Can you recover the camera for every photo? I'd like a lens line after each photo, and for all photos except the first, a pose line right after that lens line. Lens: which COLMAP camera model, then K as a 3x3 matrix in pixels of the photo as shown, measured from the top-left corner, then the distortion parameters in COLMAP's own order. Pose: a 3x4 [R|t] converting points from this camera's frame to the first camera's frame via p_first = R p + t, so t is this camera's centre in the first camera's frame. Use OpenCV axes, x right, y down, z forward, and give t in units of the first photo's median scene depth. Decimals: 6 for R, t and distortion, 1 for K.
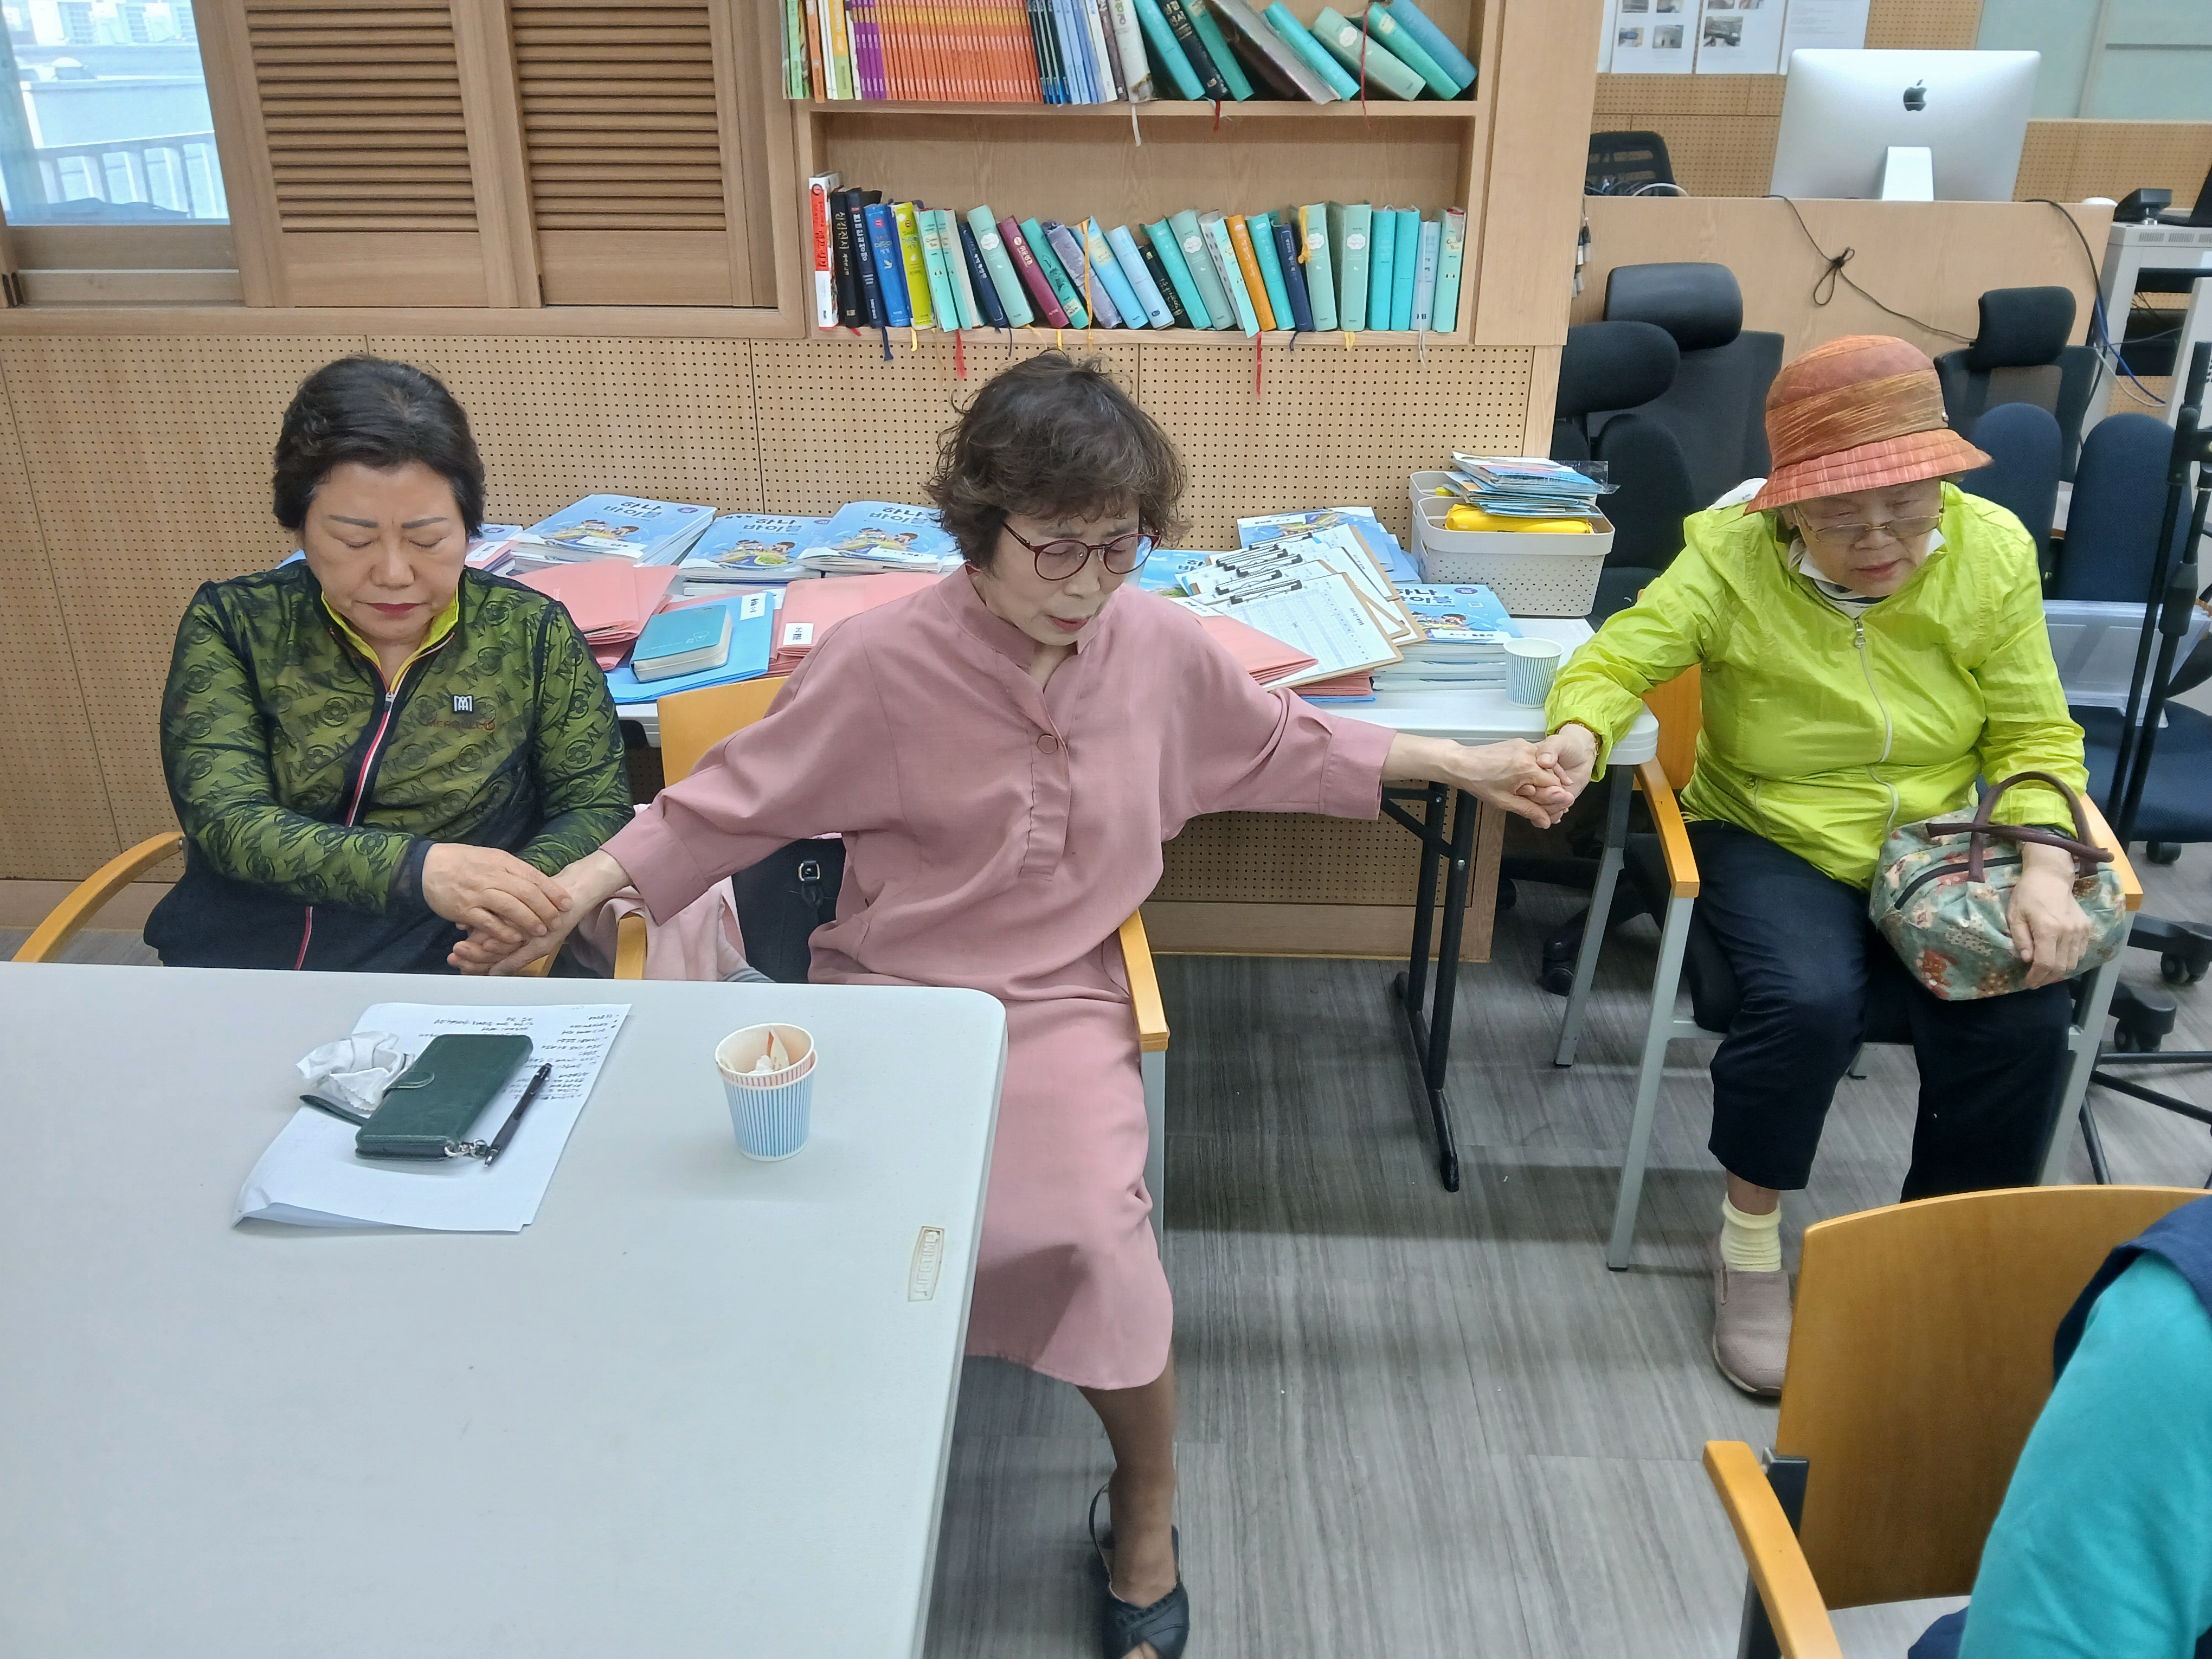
lens RADIAL K [[1739.4, 0, 1106.0], [0, 1739.4, 829.5], [0, 0, 1]] dist [-0.032395, -0.011128]
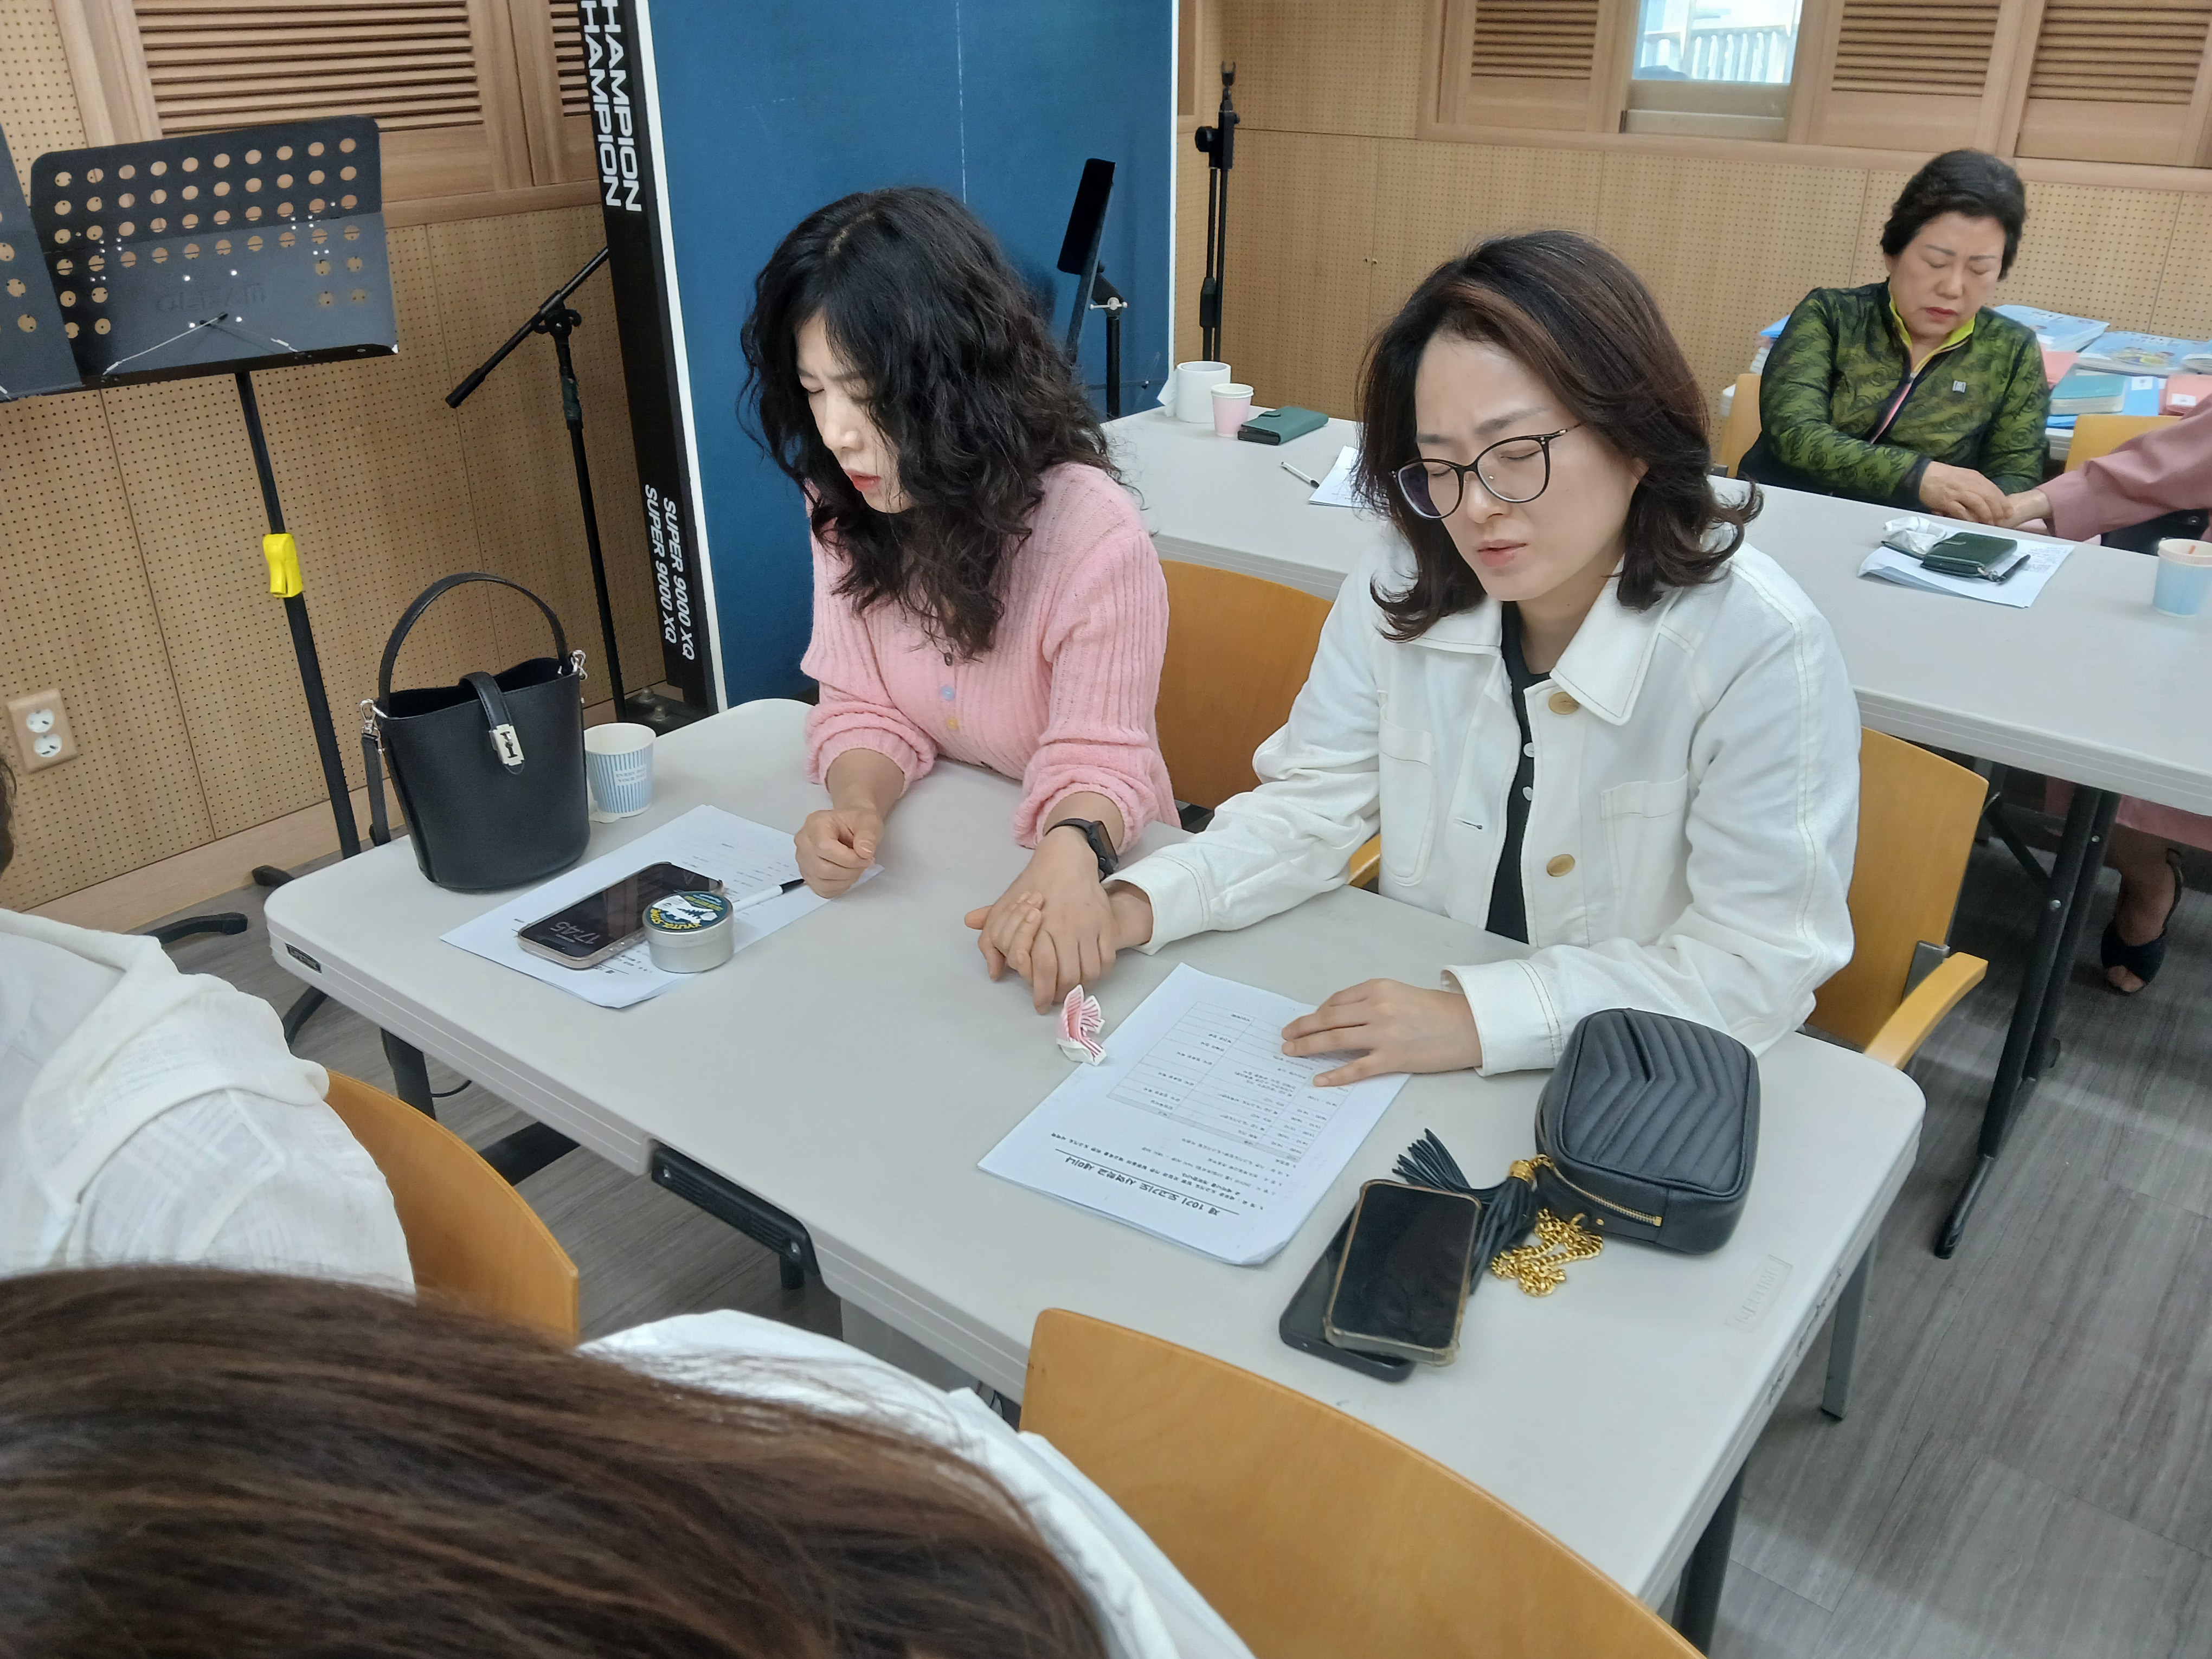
lens RADIAL K [[1739.4, 0, 1106.0], [0, 1739.4, 829.5], [0, 0, 1]] dist [-0.032395, -0.011128]
pose [[0.796499, 0.253377, -0.548989, -0.040057], [-0.235337, 0.966276, 0.104531, 0.333619], [0.556961, 0.045938, 0.829267, -0.679924]]
